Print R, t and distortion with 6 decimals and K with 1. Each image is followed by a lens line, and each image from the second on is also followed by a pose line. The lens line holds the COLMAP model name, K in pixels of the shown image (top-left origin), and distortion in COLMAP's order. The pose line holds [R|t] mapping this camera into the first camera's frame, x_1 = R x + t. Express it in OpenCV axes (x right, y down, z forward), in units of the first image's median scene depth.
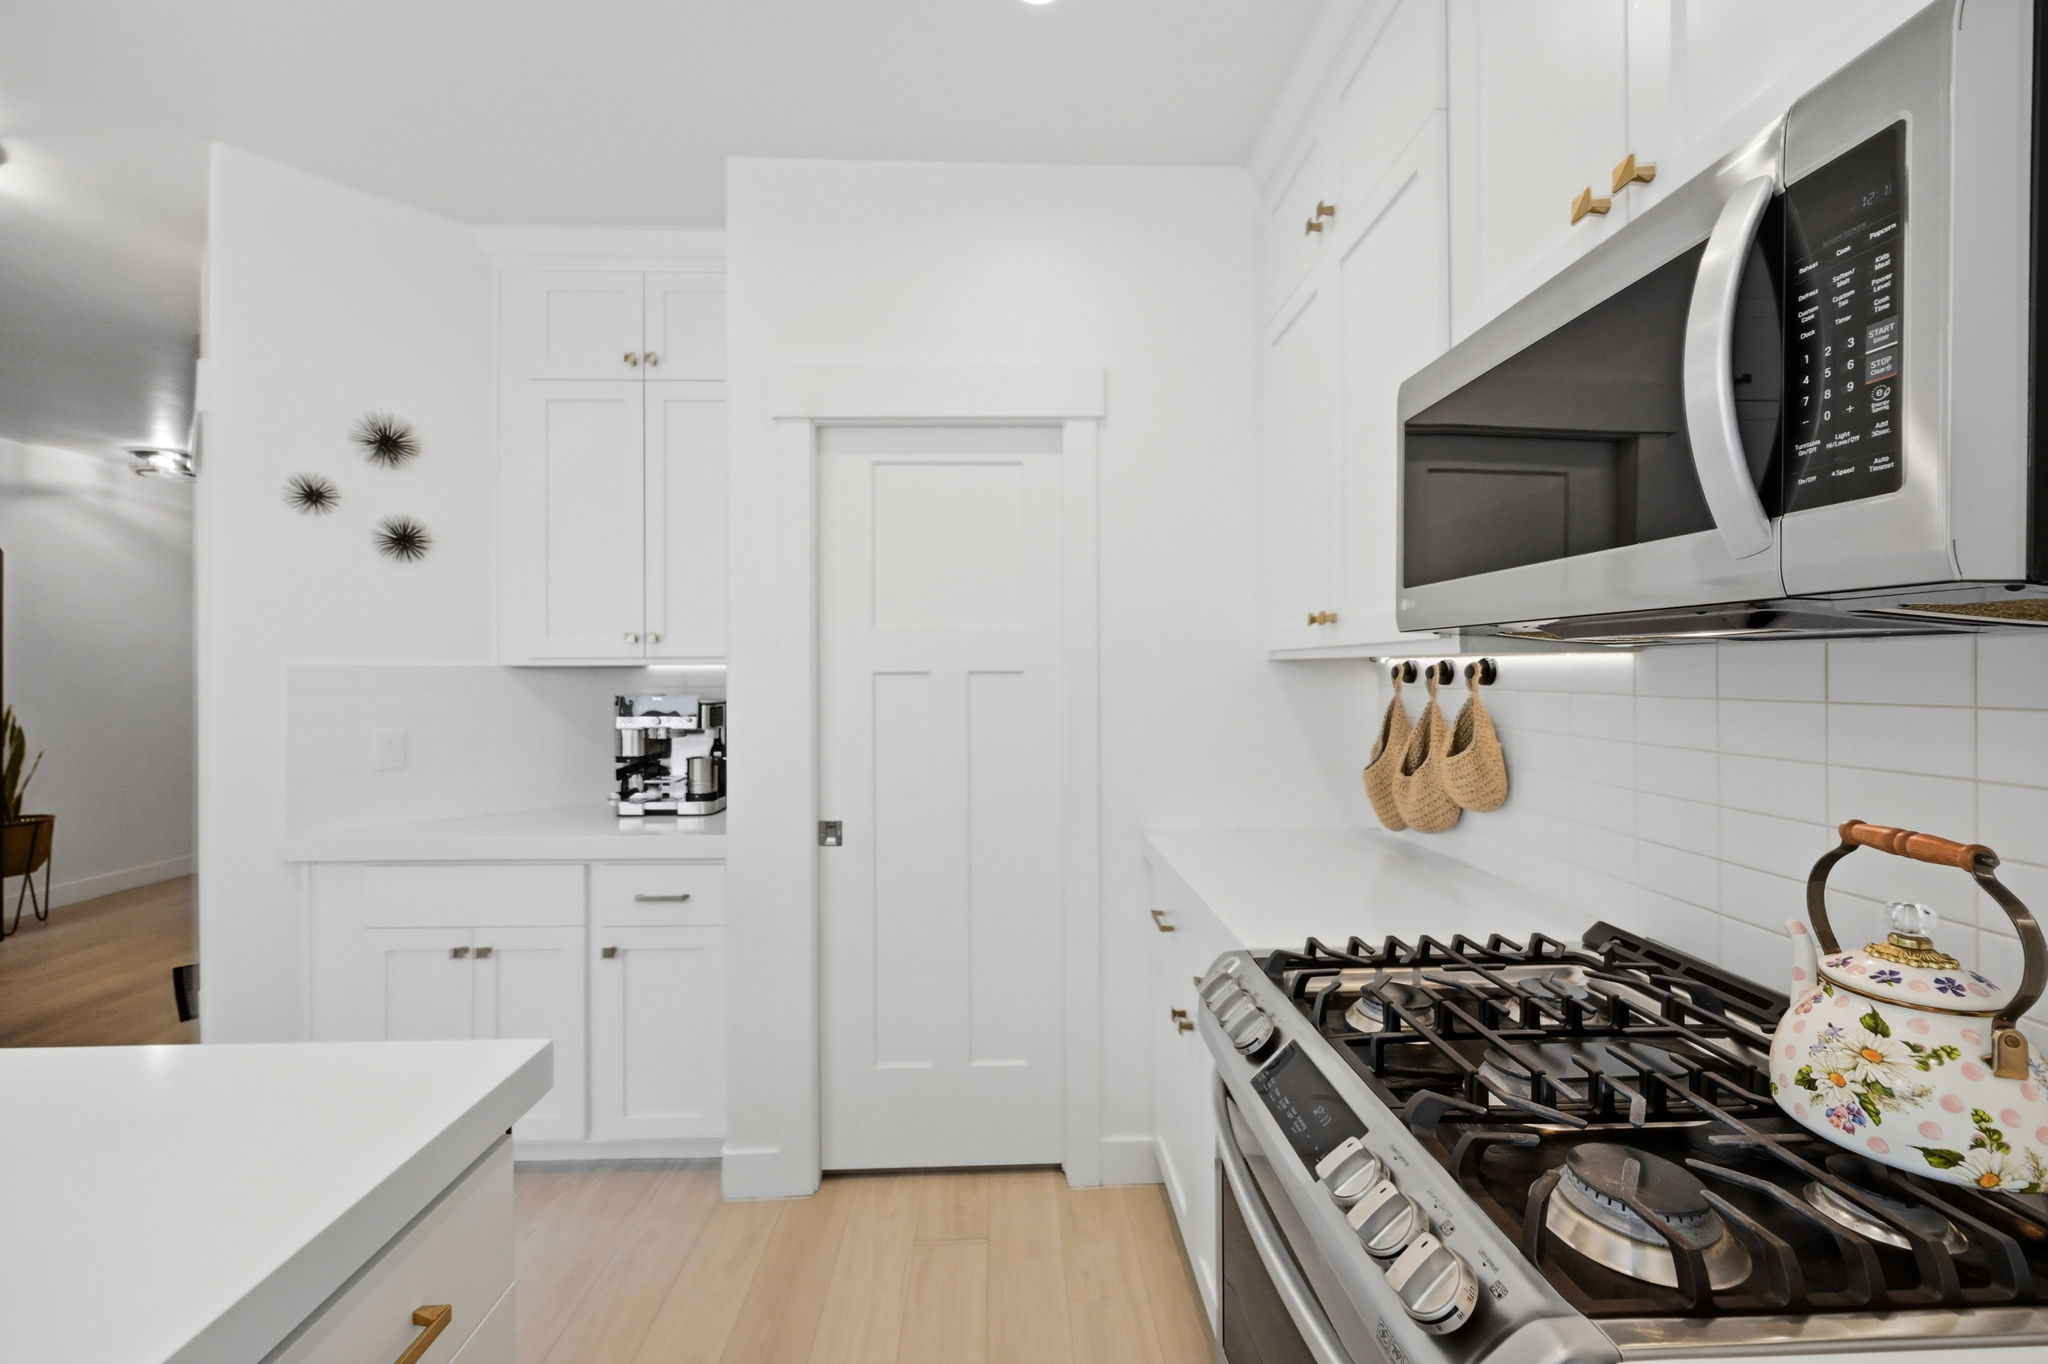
lens RADIAL K [[805.7, 0, 1031.2], [0, 805.7, 670.1], [0, 0, 1]] dist [-0.003666, 0.001104]
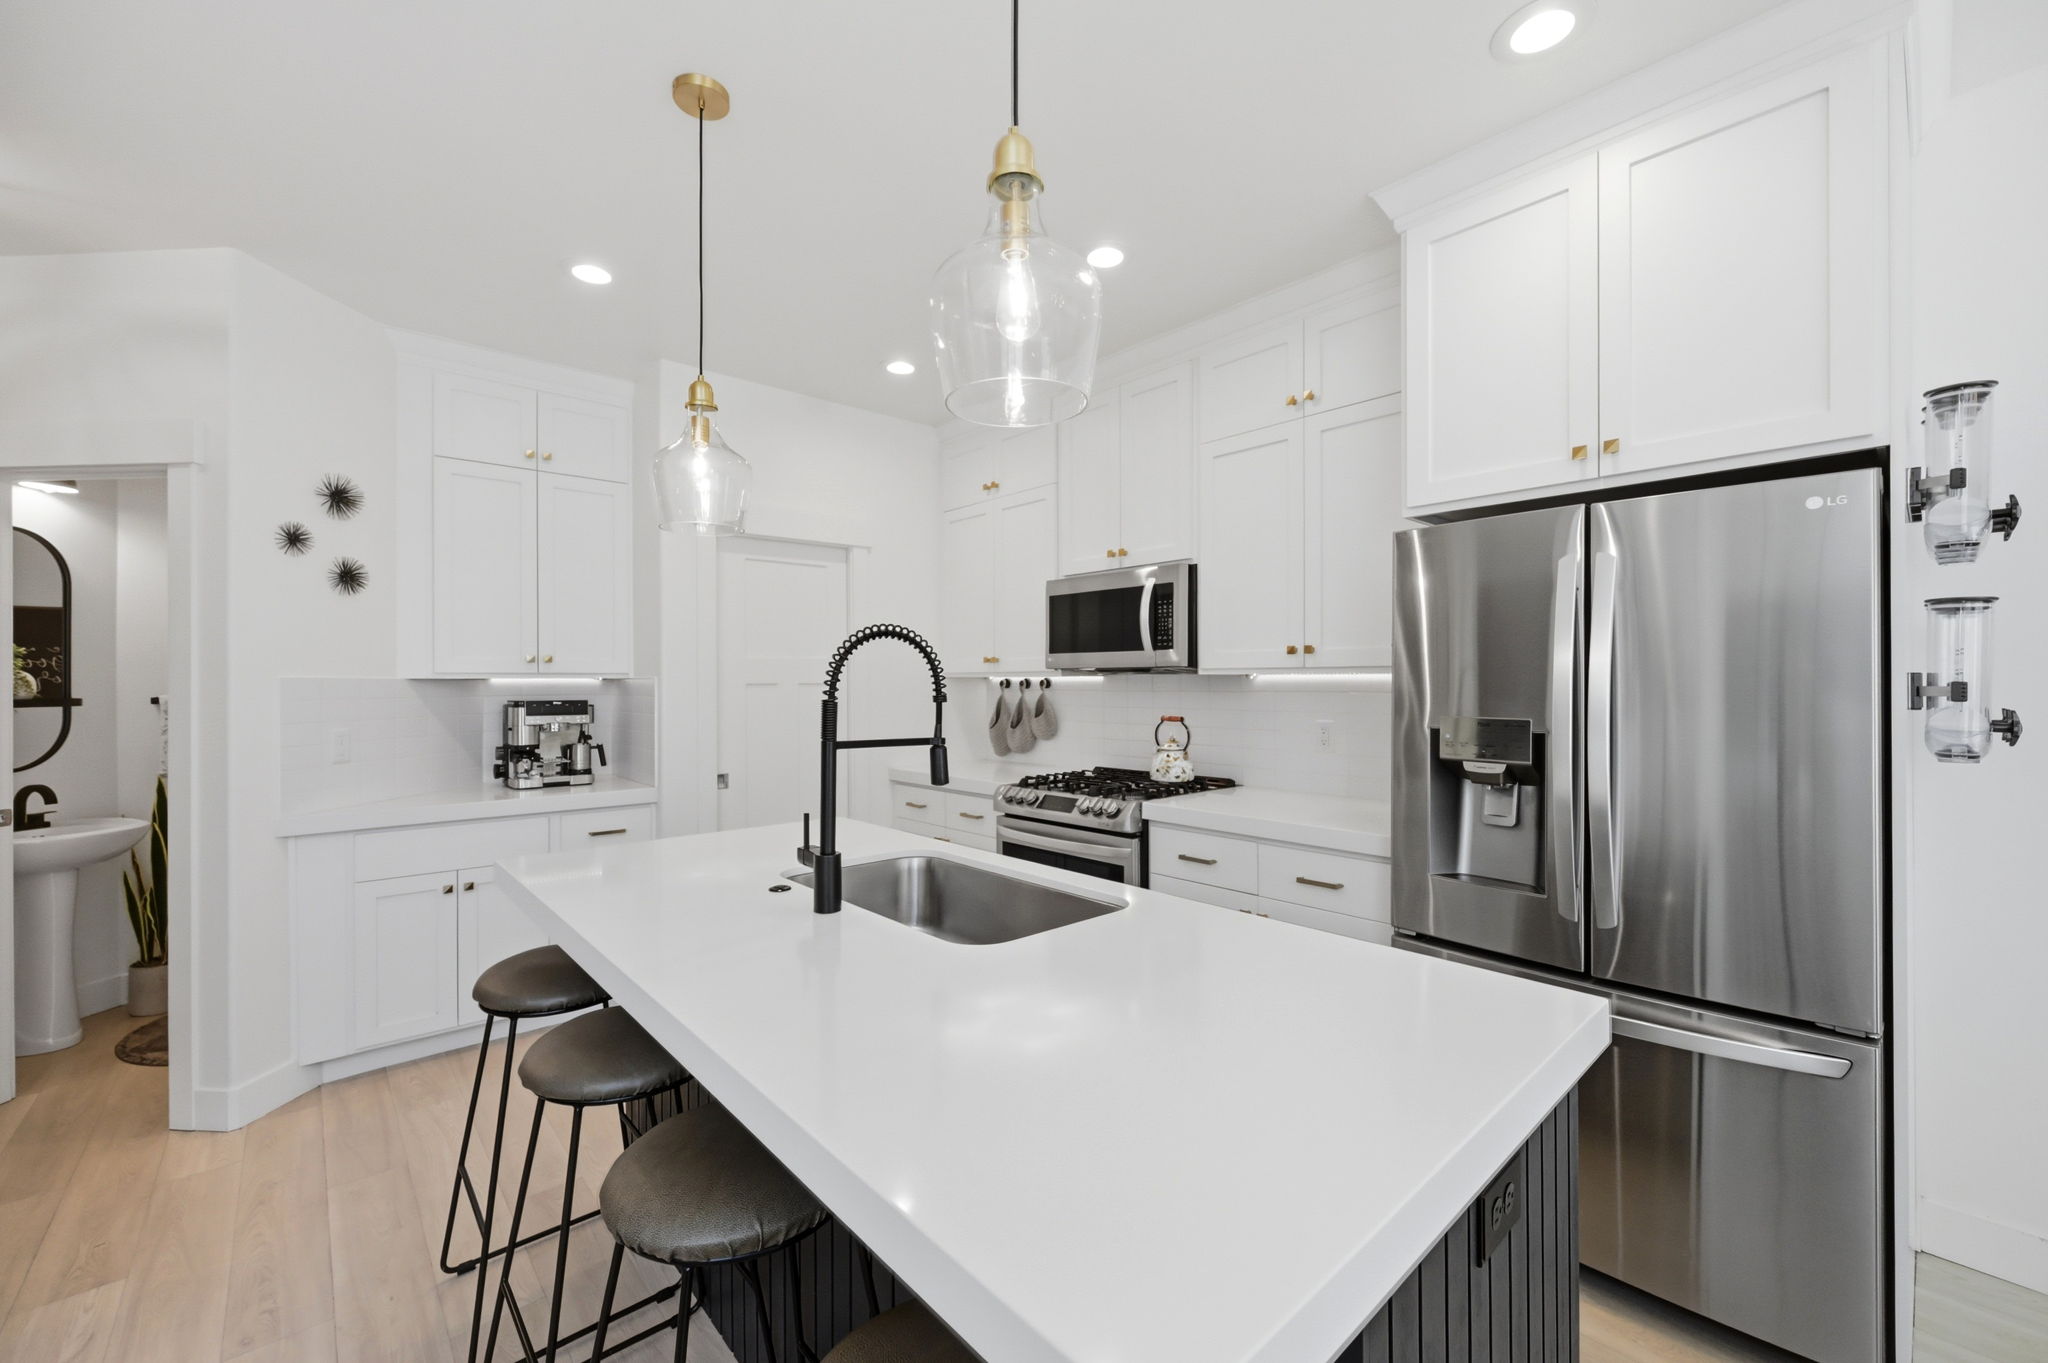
lens RADIAL K [[805.7, 0, 1019.0], [0, 805.7, 666.4], [0, 0, 1]] dist [-0.003666, 0.001104]
pose [[0.772653, 0.015407, 0.634642, -1.050026], [0.000397, 0.999694, -0.024752, 0.011354], [-0.634829, 0.019376, 0.772410, -0.841299]]
